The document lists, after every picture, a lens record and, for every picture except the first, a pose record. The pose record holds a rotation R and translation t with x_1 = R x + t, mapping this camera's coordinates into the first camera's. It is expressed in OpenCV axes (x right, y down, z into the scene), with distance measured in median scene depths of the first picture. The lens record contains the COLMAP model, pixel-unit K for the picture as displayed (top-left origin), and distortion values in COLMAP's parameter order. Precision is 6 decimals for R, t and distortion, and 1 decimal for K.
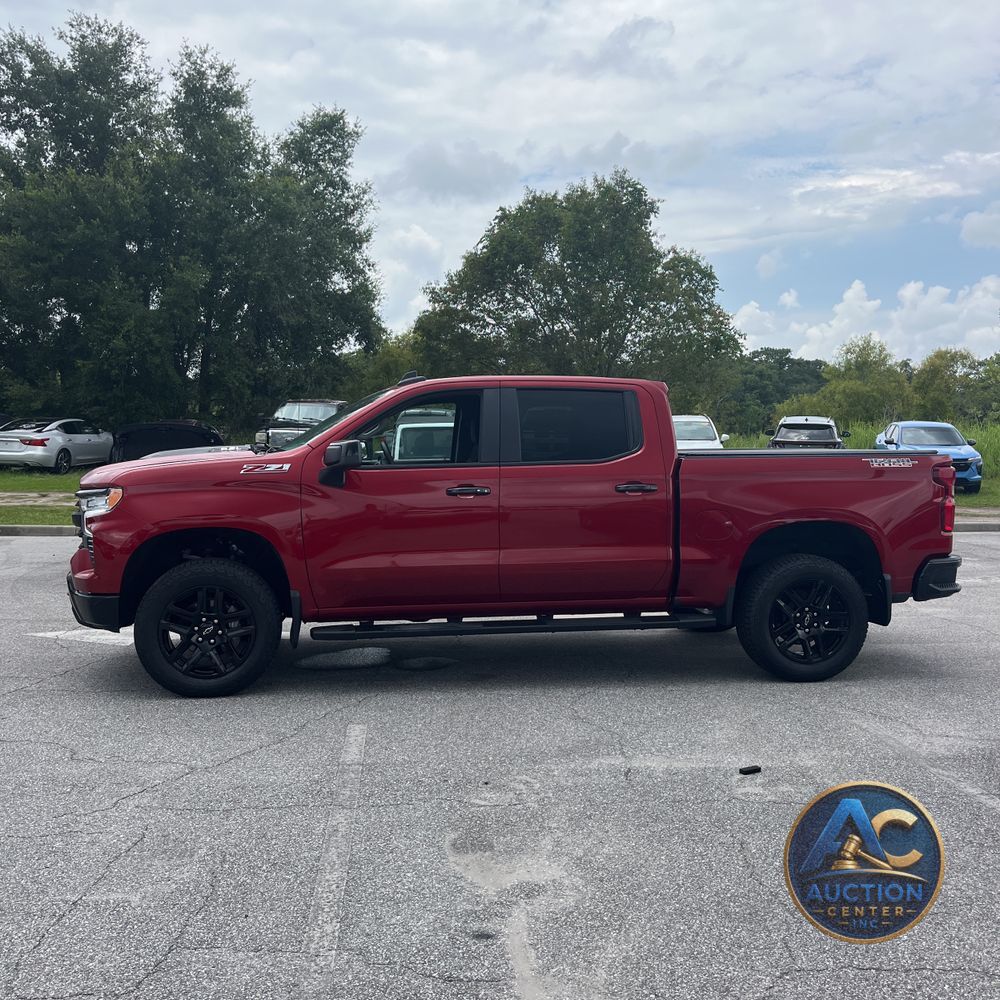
lens RADIAL K [[1042.7, 0, 484.7], [0, 1042.7, 502.2], [0, 0, 1]] dist [0.018224, -0.009753]
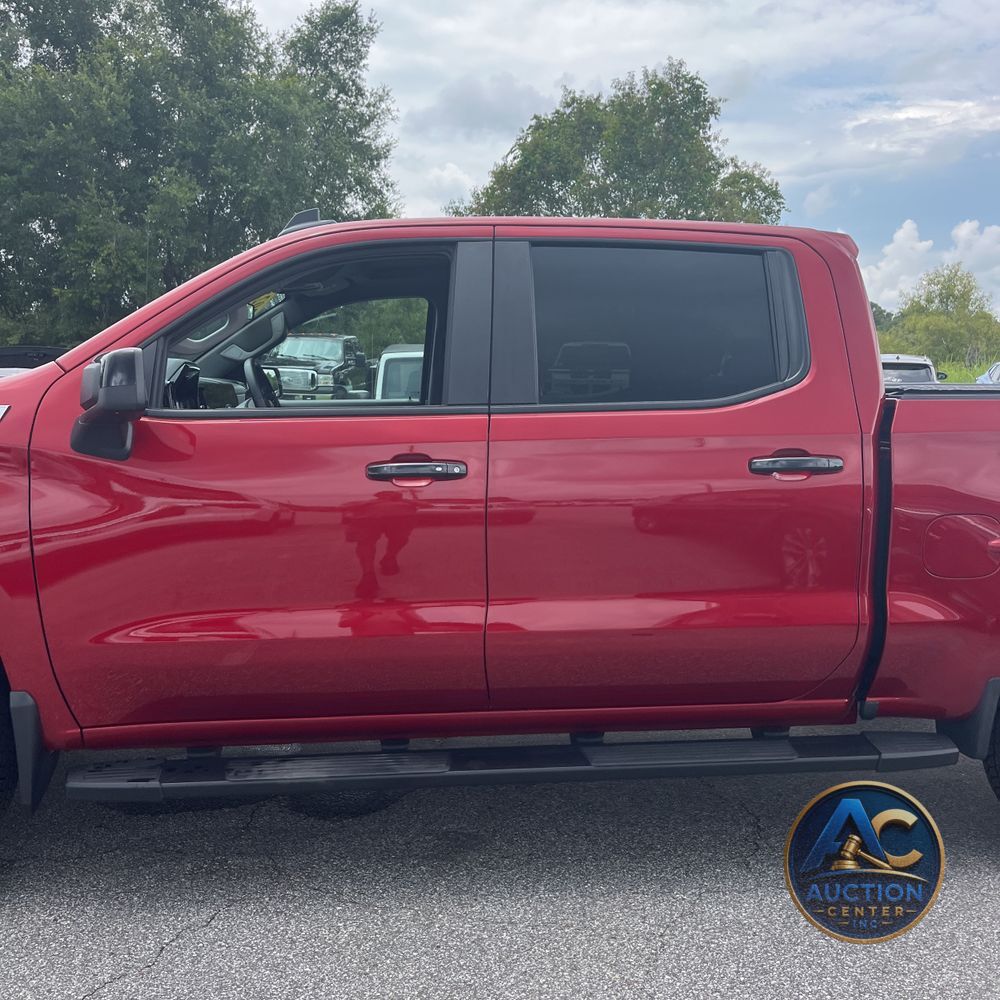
lens RADIAL K [[1042.7, 0, 484.7], [0, 1042.7, 502.2], [0, 0, 1]] dist [0.018224, -0.009753]
pose [[0.999394, 0.009795, -0.033406, 0.005378], [-0.008042, 0.998603, 0.052221, -0.003833], [0.033871, -0.051921, 0.998077, 0.106624]]
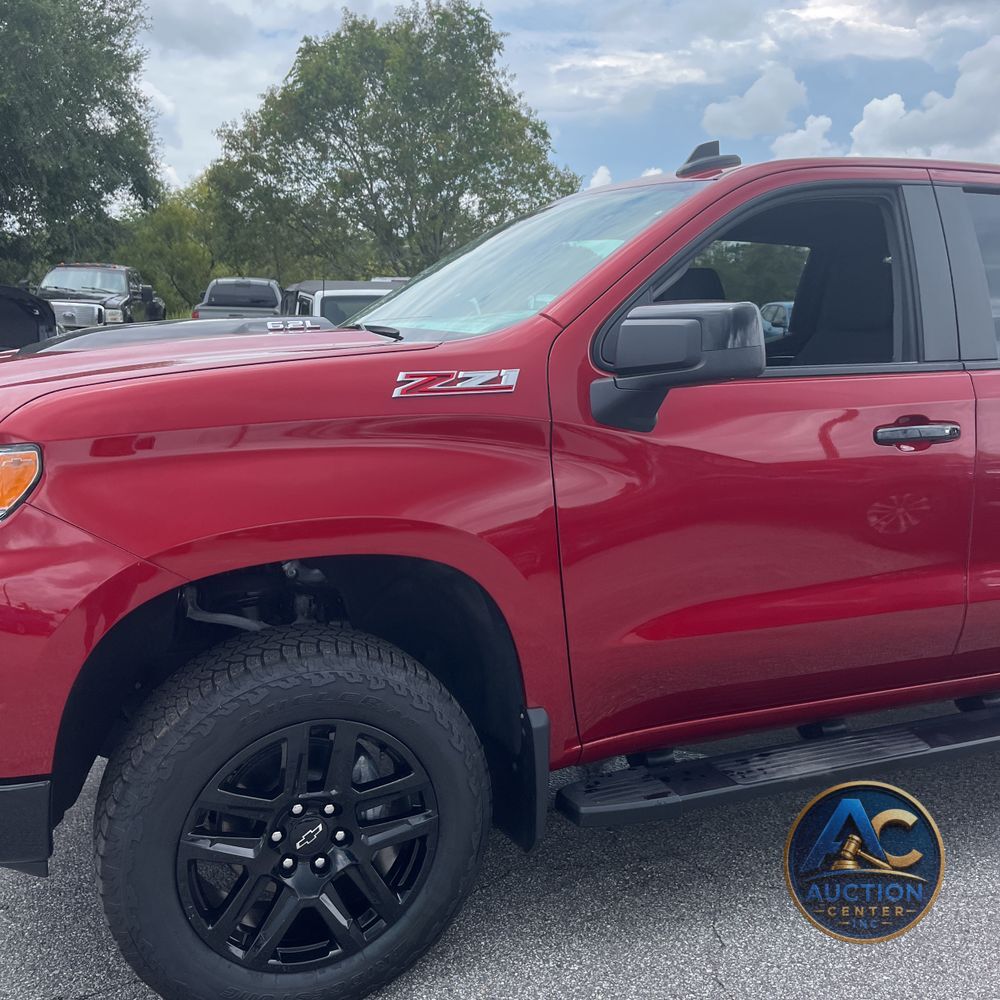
lens RADIAL K [[1028.8, 0, 493.4], [0, 1028.8, 491.3], [0, 0, 1]] dist [0.076933, -0.120907]
pose [[0.969578, -0.031713, 0.242721, -0.053997], [0.006353, 0.994498, 0.104561, -0.006048], [-0.244702, -0.099838, 0.964445, 0.123025]]
